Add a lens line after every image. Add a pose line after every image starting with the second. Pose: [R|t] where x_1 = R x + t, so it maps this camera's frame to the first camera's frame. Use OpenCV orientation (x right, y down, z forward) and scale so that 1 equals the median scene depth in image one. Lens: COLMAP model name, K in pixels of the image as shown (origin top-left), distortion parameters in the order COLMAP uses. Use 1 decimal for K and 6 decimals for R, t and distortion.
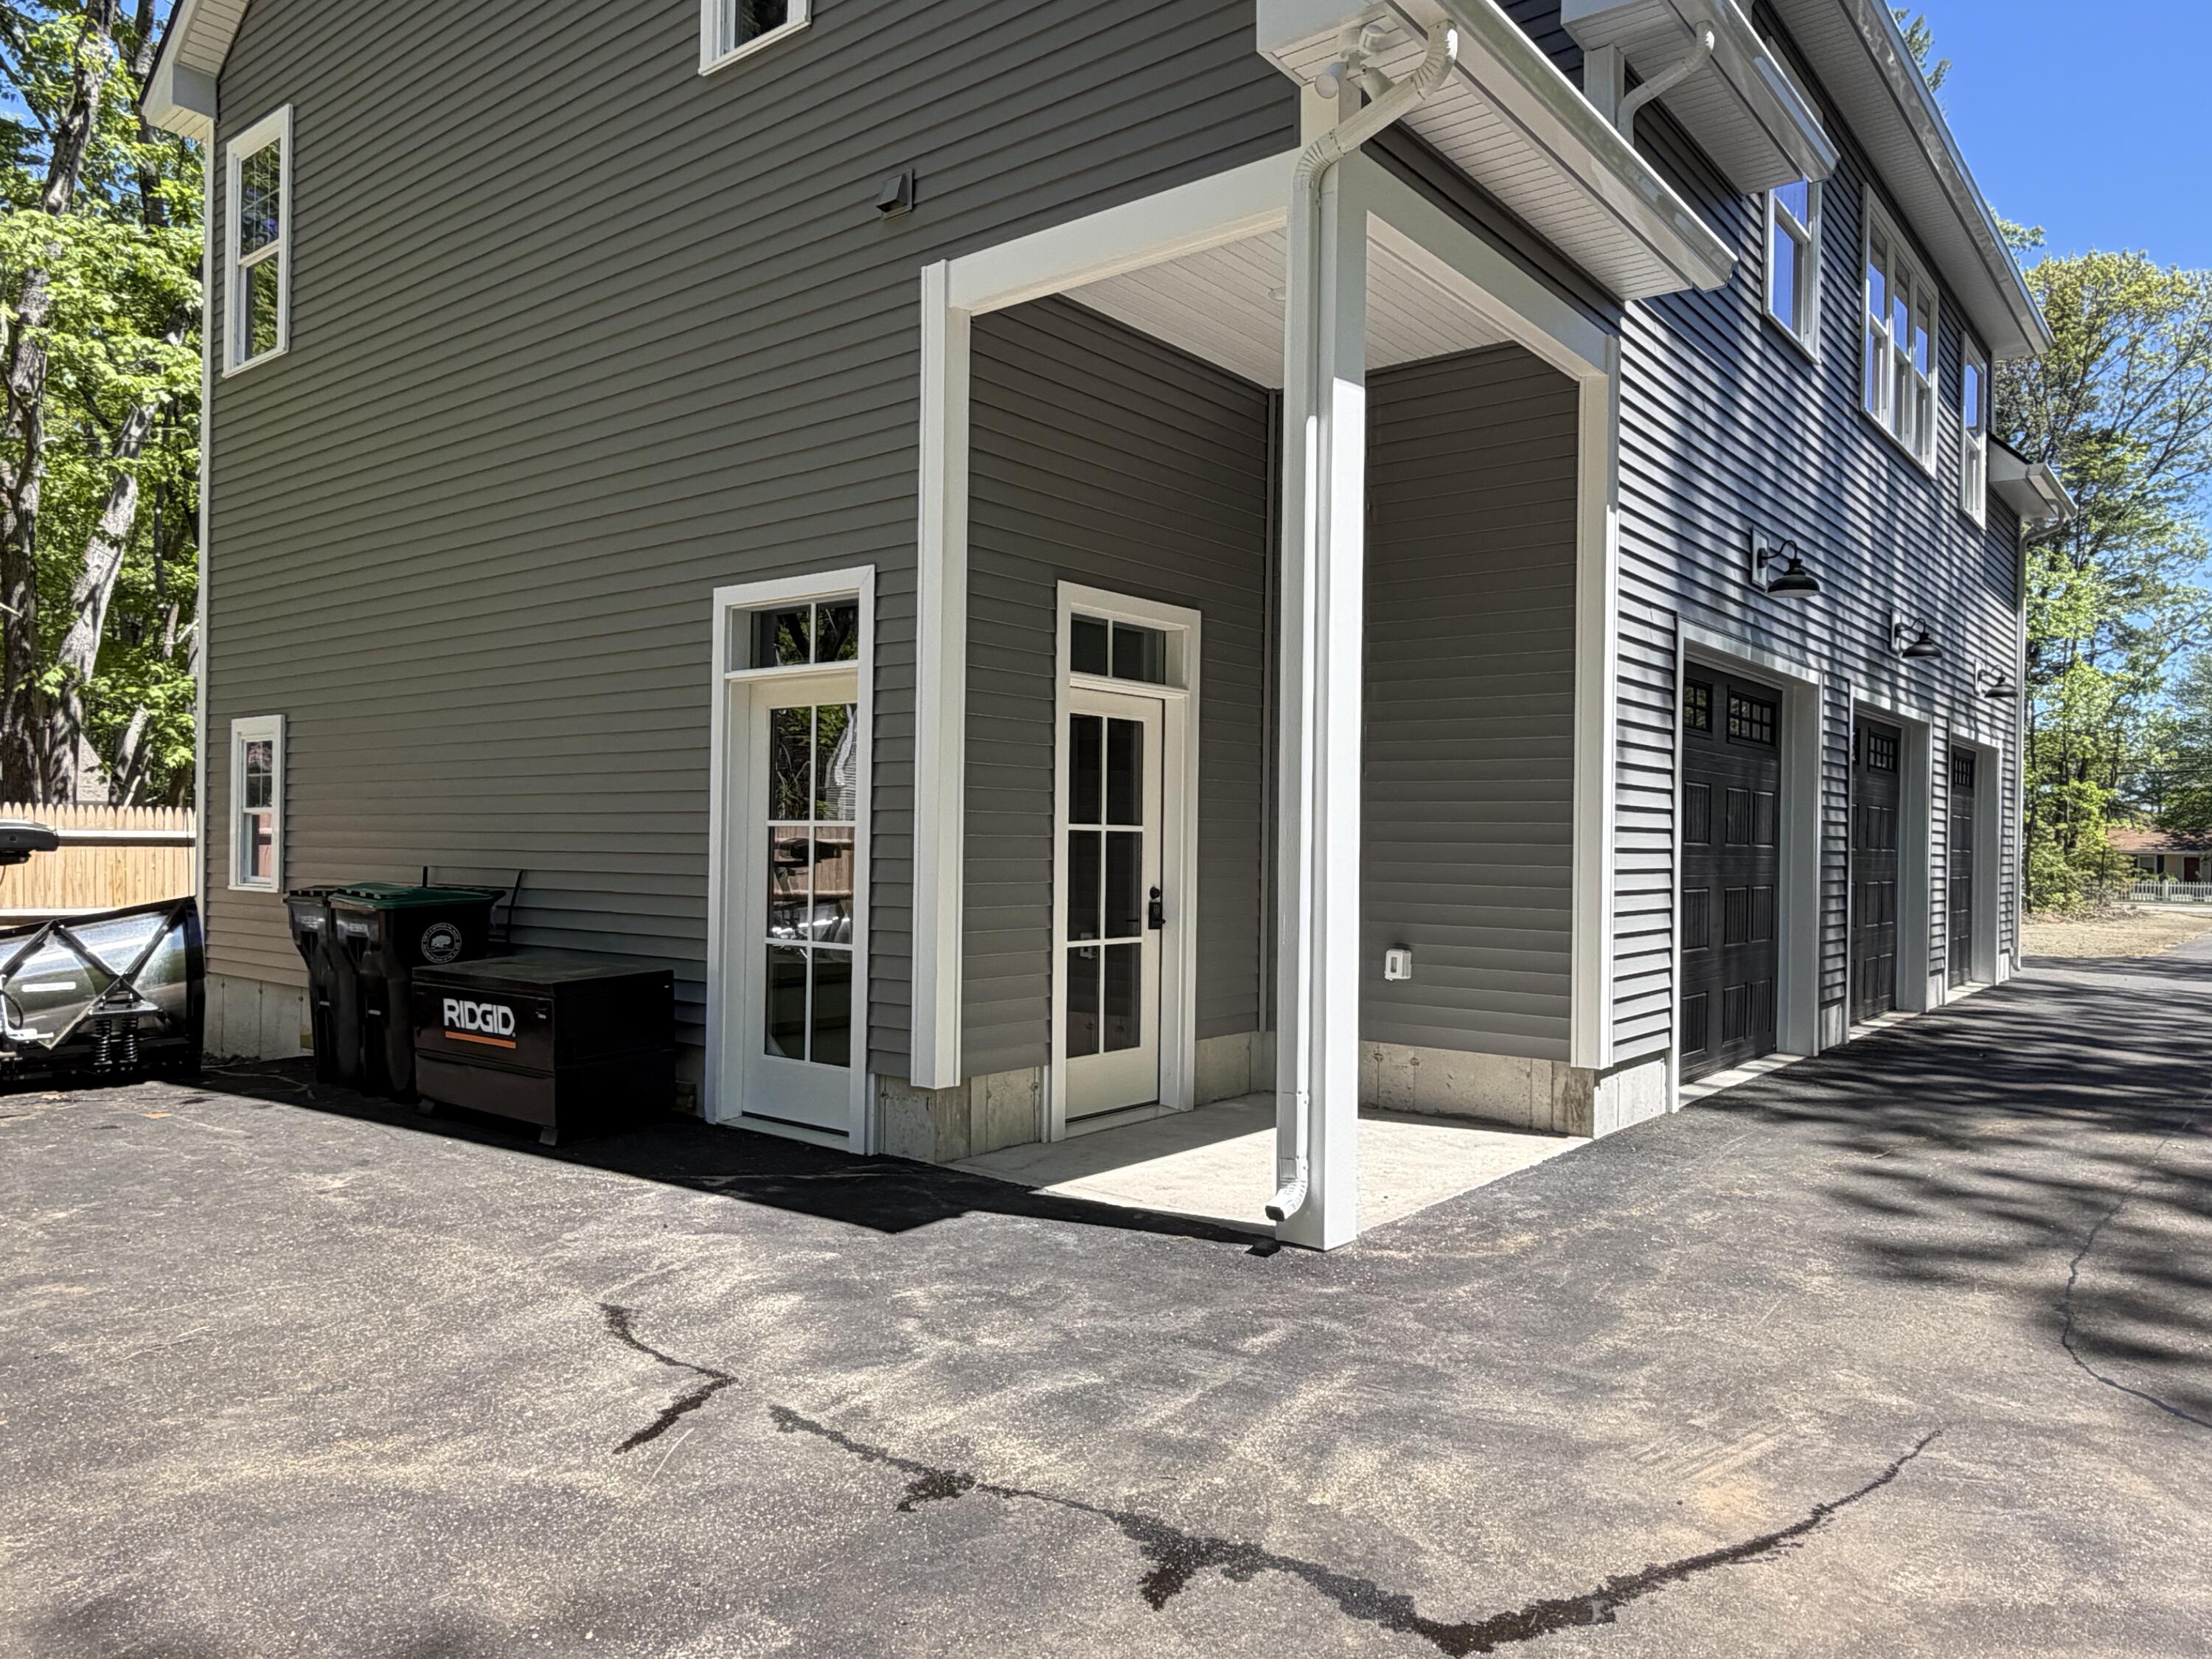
lens RADIAL K [[1520.9, 0, 1108.3], [0, 1520.9, 833.0], [0, 0, 1]] dist [-0.001238, -0.000355]
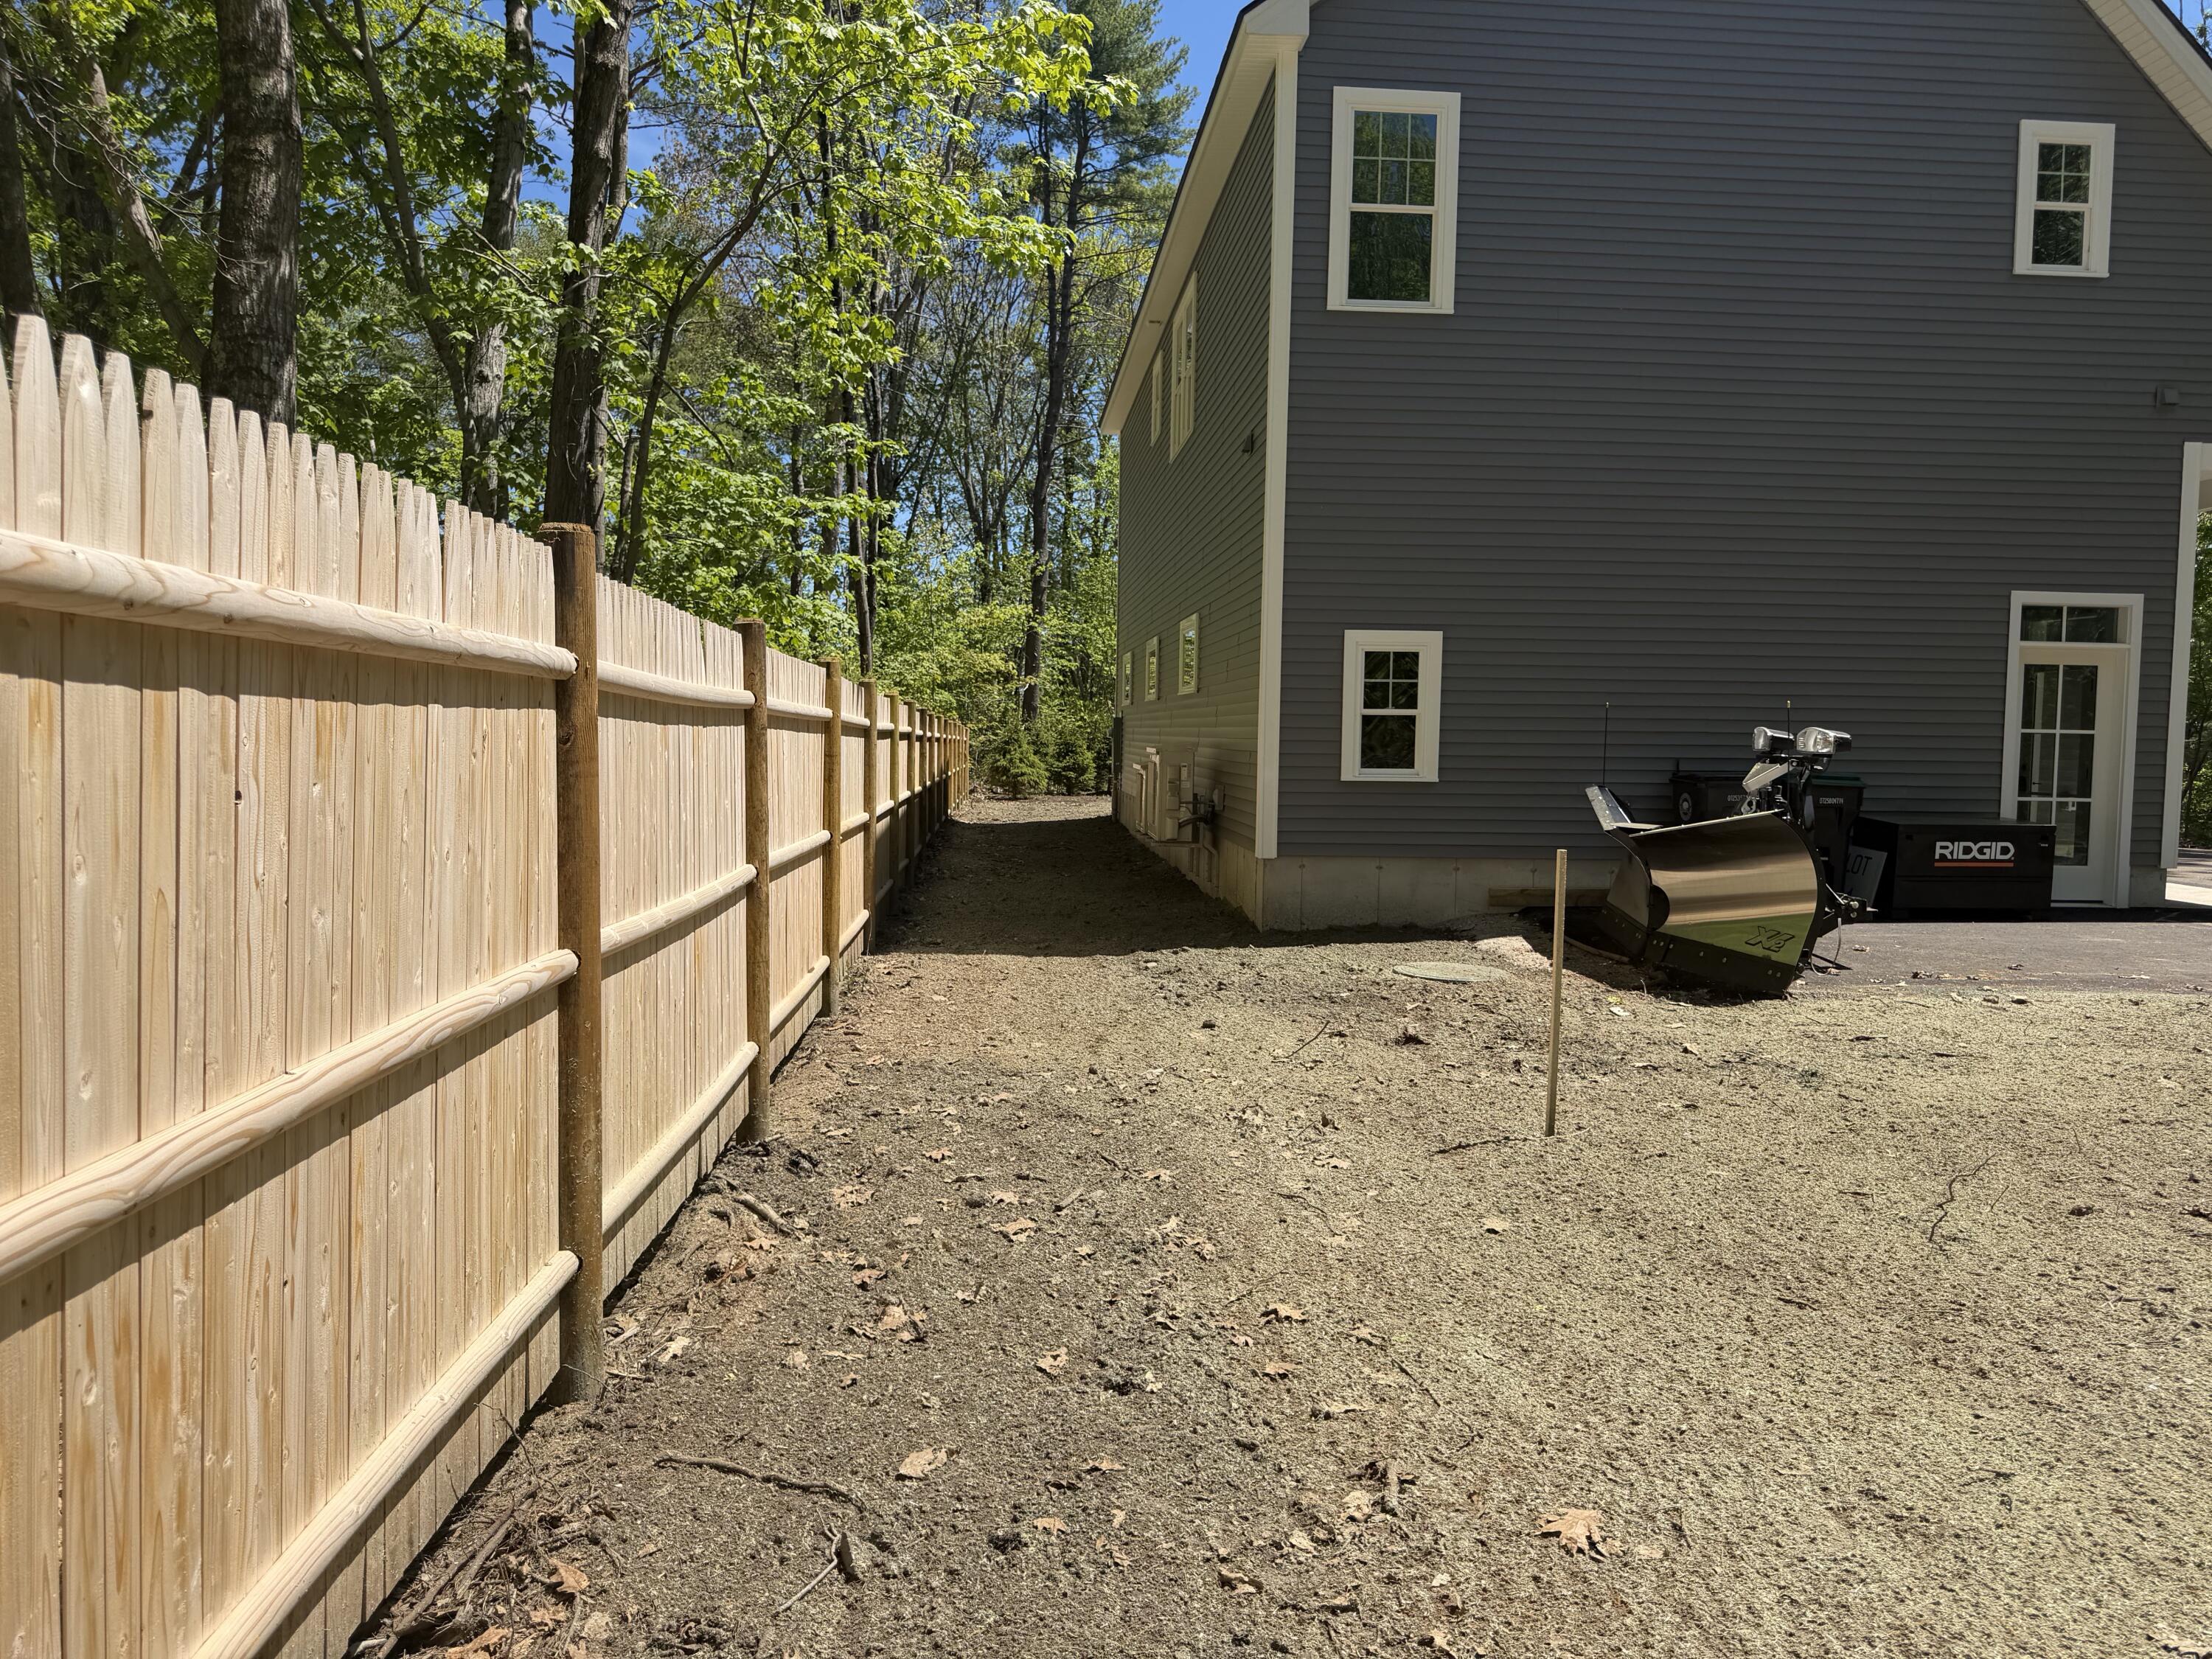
lens RADIAL K [[1543.3, 0, 1100.4], [0, 1543.3, 838.8], [0, 0, 1]] dist [0.035064, -0.046322]
pose [[0.736051, -0.046196, 0.675348, -2.191518], [-0.010573, 0.996762, 0.079706, -0.013848], [-0.676844, -0.065808, 0.733179, 0.410534]]
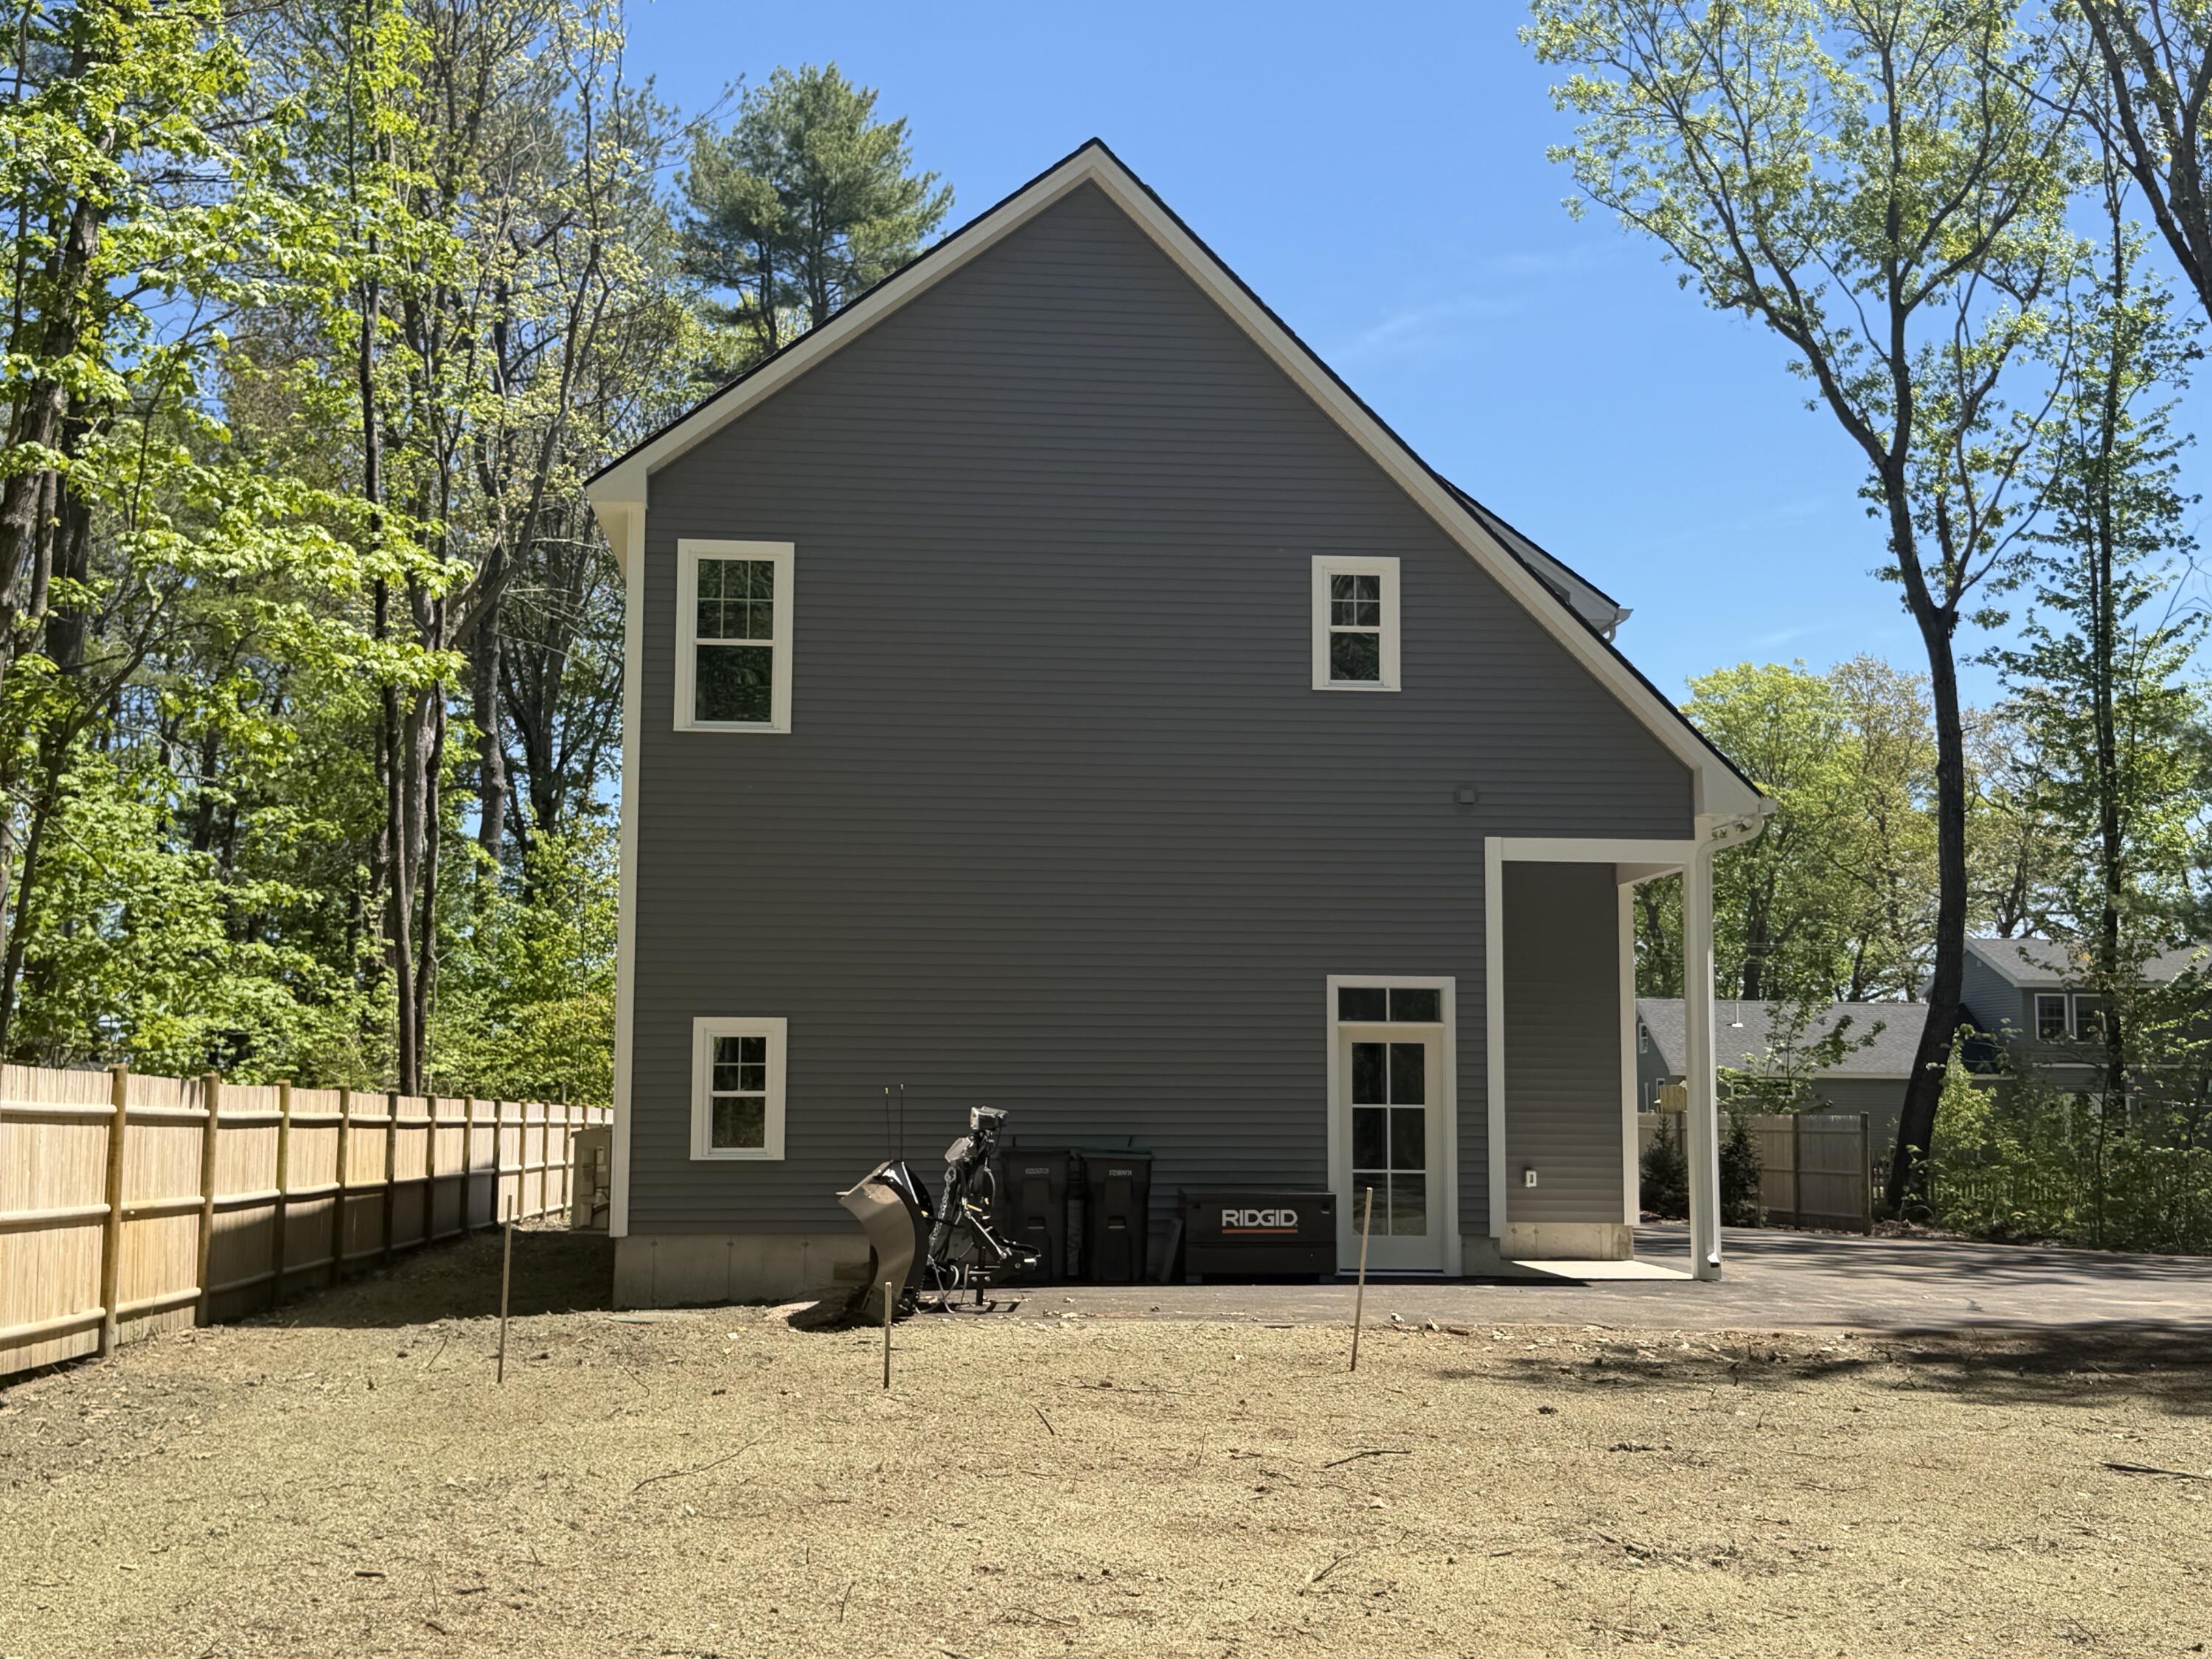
lens RADIAL K [[2615.6, 0, 1106.0], [0, 2615.6, 829.5], [0, 0, 1]] dist [0.212864, -0.685807]
pose [[0.722890, 0.064595, 0.687937, -2.629166], [-0.000987, 0.995716, -0.092457, -0.044842], [-0.690962, 0.066158, 0.719857, -1.082914]]
